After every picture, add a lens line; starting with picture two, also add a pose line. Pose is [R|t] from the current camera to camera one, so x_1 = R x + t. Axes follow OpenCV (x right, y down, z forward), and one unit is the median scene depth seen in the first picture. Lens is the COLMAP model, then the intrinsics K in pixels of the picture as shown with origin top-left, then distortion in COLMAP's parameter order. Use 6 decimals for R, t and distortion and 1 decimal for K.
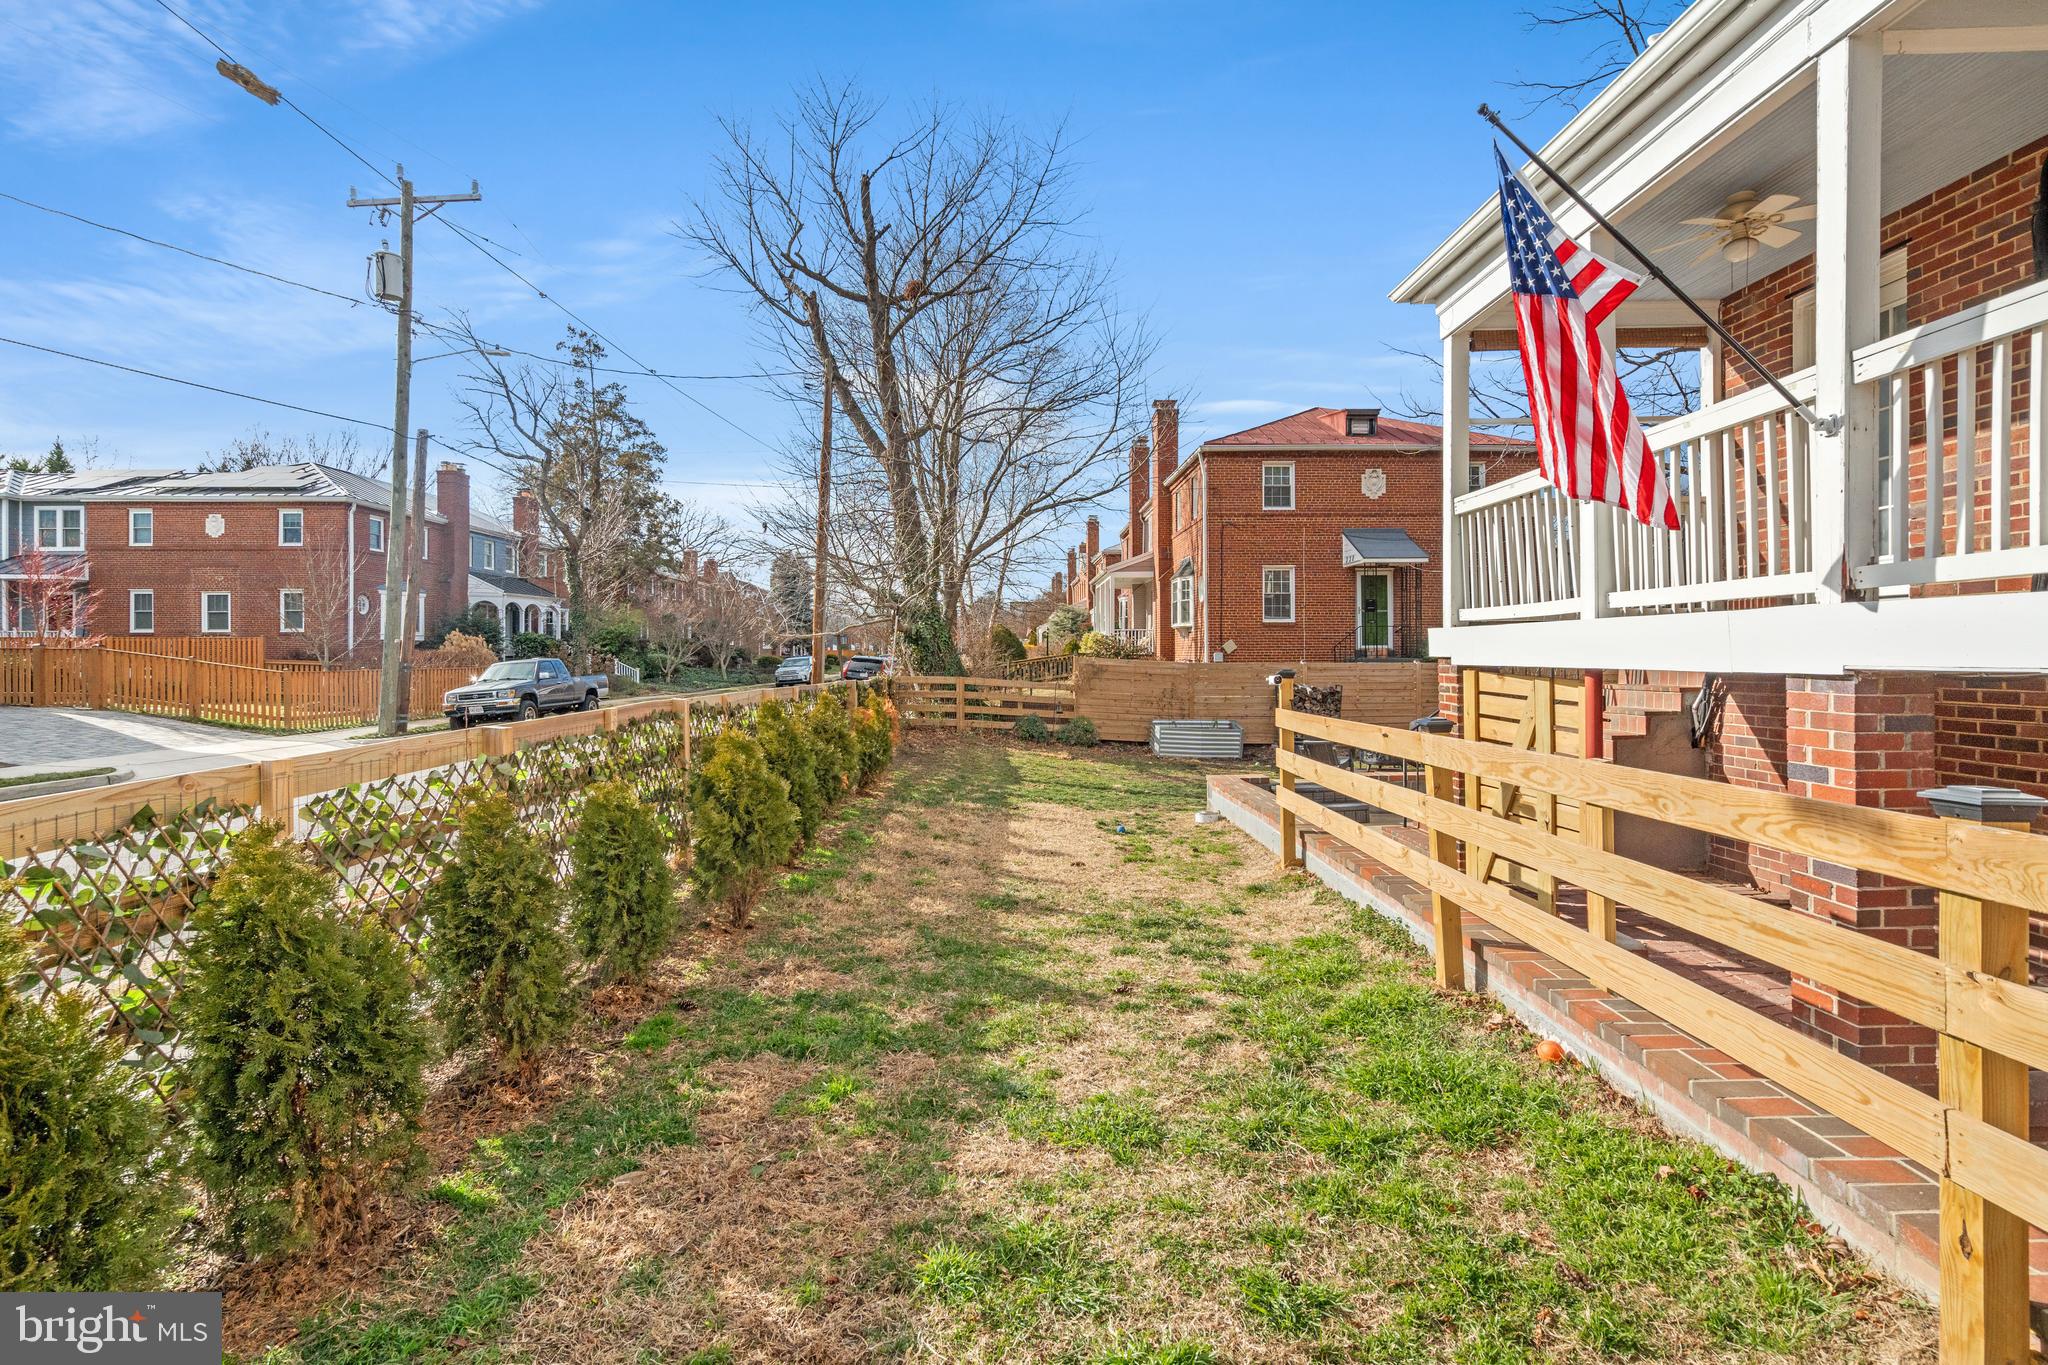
lens RADIAL K [[908.9, 0, 1018.5], [0, 908.9, 661.8], [0, 0, 1]] dist [-0.007924, 0.001093]
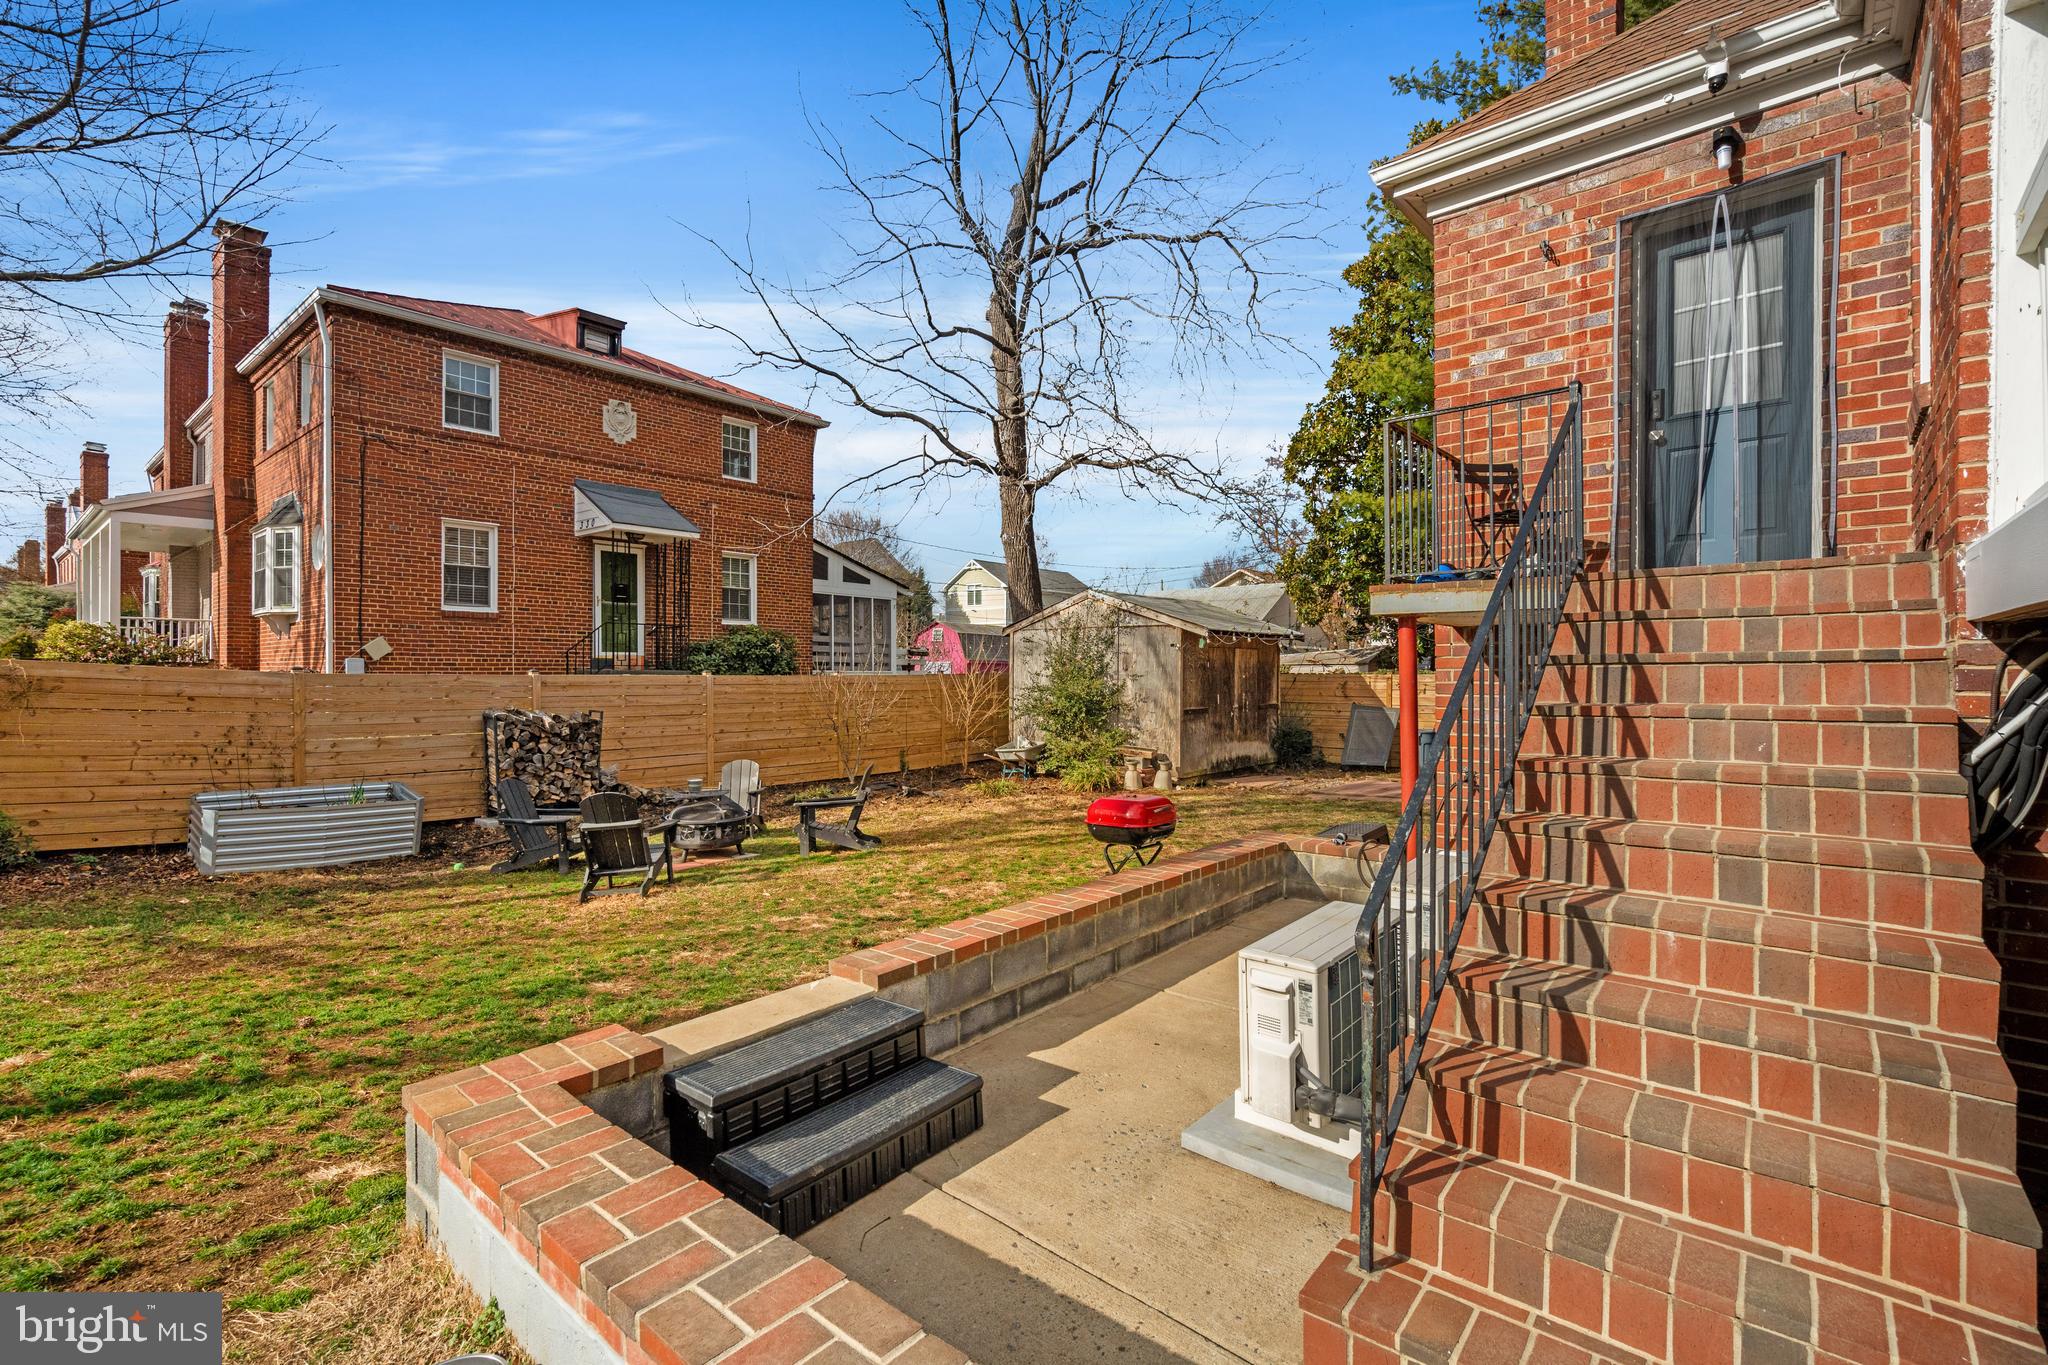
lens RADIAL K [[908.9, 0, 1010.1], [0, 908.9, 676.0], [0, 0, 1]] dist [-0.007924, 0.001093]
pose [[0.650728, 0.003840, 0.759301, 0.053115], [-0.000372, 0.999989, -0.004738, 0.003825], [-0.759311, 0.002800, 0.650722, 0.303678]]
